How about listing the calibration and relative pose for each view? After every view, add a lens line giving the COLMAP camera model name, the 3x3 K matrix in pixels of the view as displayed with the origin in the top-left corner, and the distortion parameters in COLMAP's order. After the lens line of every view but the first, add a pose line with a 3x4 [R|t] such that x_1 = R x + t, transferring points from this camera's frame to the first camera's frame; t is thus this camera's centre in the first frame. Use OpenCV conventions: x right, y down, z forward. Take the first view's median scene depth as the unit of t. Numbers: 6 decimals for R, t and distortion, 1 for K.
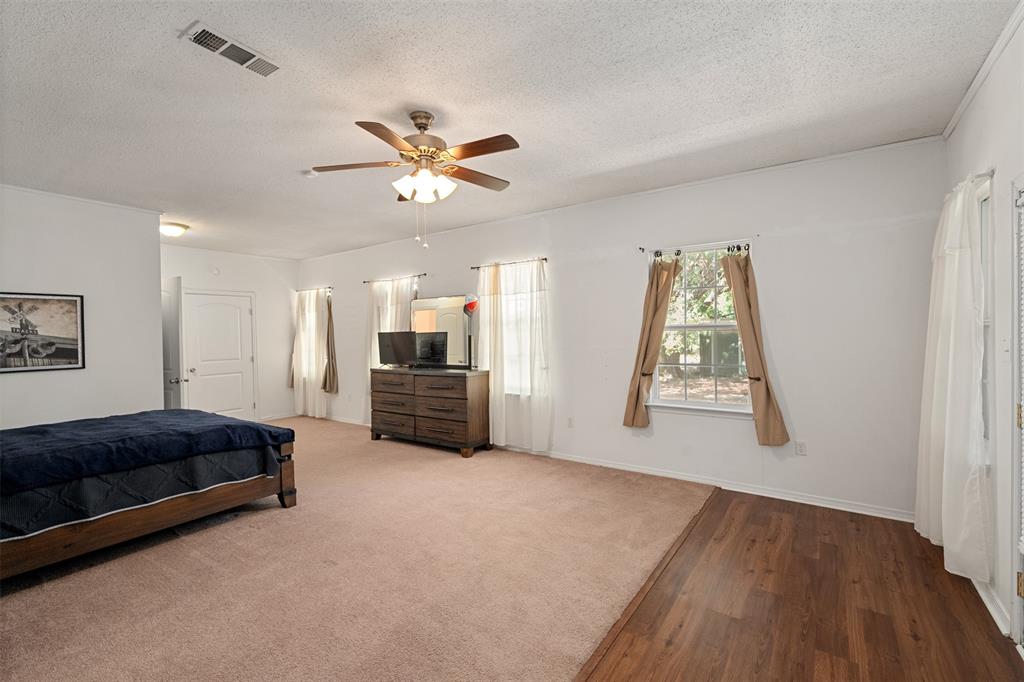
lens RADIAL K [[458.8, 0, 514.5], [0, 458.8, 338.1], [0, 0, 1]] dist [-0.010084, 0.001132]
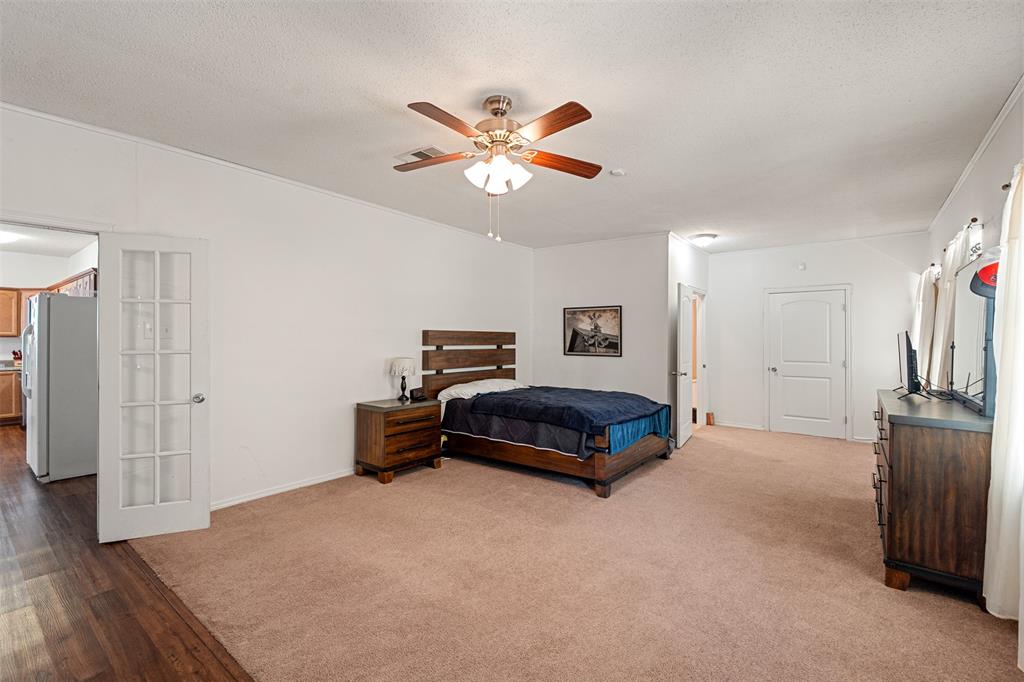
lens RADIAL K [[458.8, 0, 513.4], [0, 458.8, 337.6], [0, 0, 1]] dist [-0.010084, 0.001132]
pose [[-0.068579, 0.017357, -0.997495, 0.540656], [-0.015799, 0.999704, 0.018482, -0.015432], [0.997521, 0.017027, -0.068284, 0.811704]]
